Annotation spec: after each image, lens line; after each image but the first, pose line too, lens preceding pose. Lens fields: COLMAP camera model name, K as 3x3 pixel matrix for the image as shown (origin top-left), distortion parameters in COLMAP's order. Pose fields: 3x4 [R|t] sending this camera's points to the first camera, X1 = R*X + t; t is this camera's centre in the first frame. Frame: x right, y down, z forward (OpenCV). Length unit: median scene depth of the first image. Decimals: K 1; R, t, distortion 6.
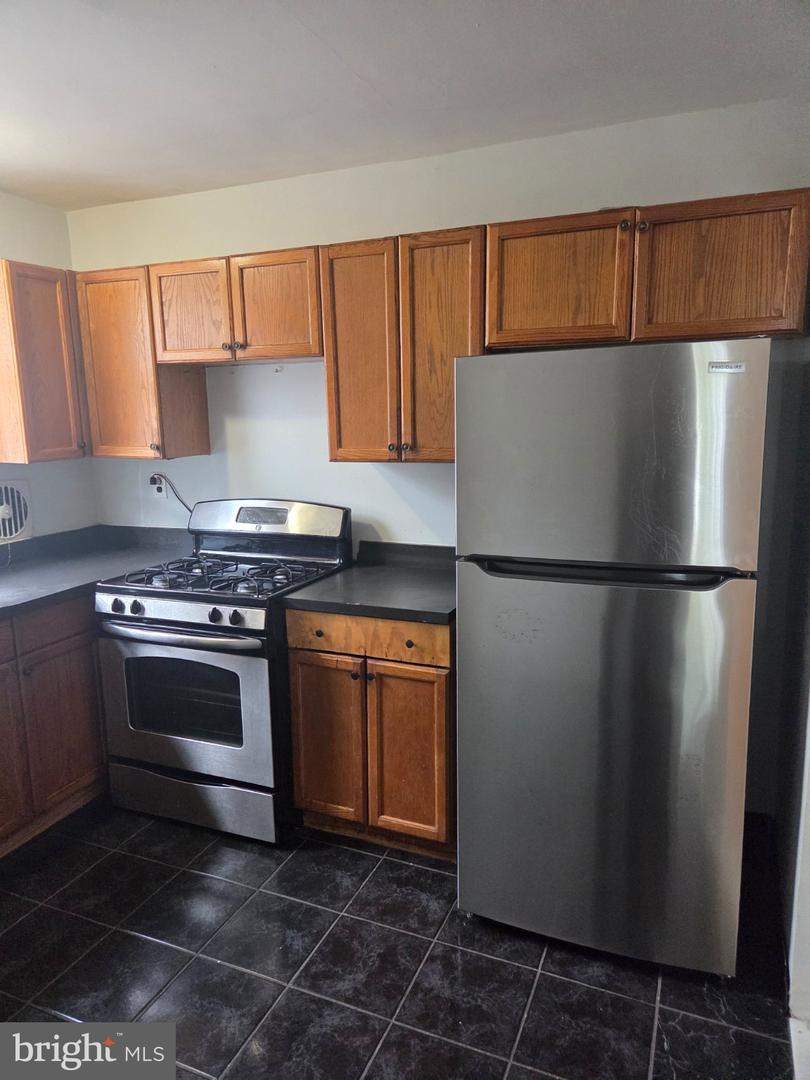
lens RADIAL K [[728.0, 0, 406.4], [0, 728.0, 542.7], [0, 0, 1]] dist [0.032083, -0.000791]
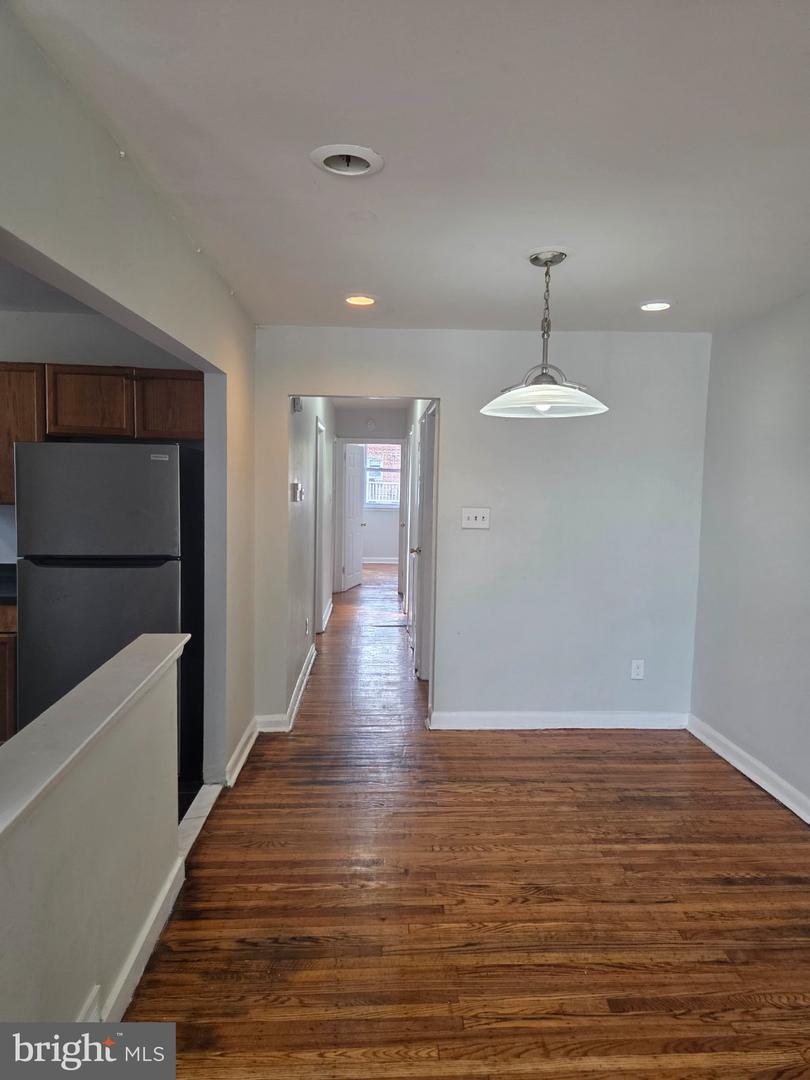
lens RADIAL K [[728.0, 0, 411.9], [0, 728.0, 534.4], [0, 0, 1]] dist [0.032083, -0.000791]
pose [[0.894096, 0.005752, 0.447839, 0.109451], [0.043616, 0.994047, -0.099845, 0.157646], [-0.445747, 0.108804, 0.888522, -0.821406]]
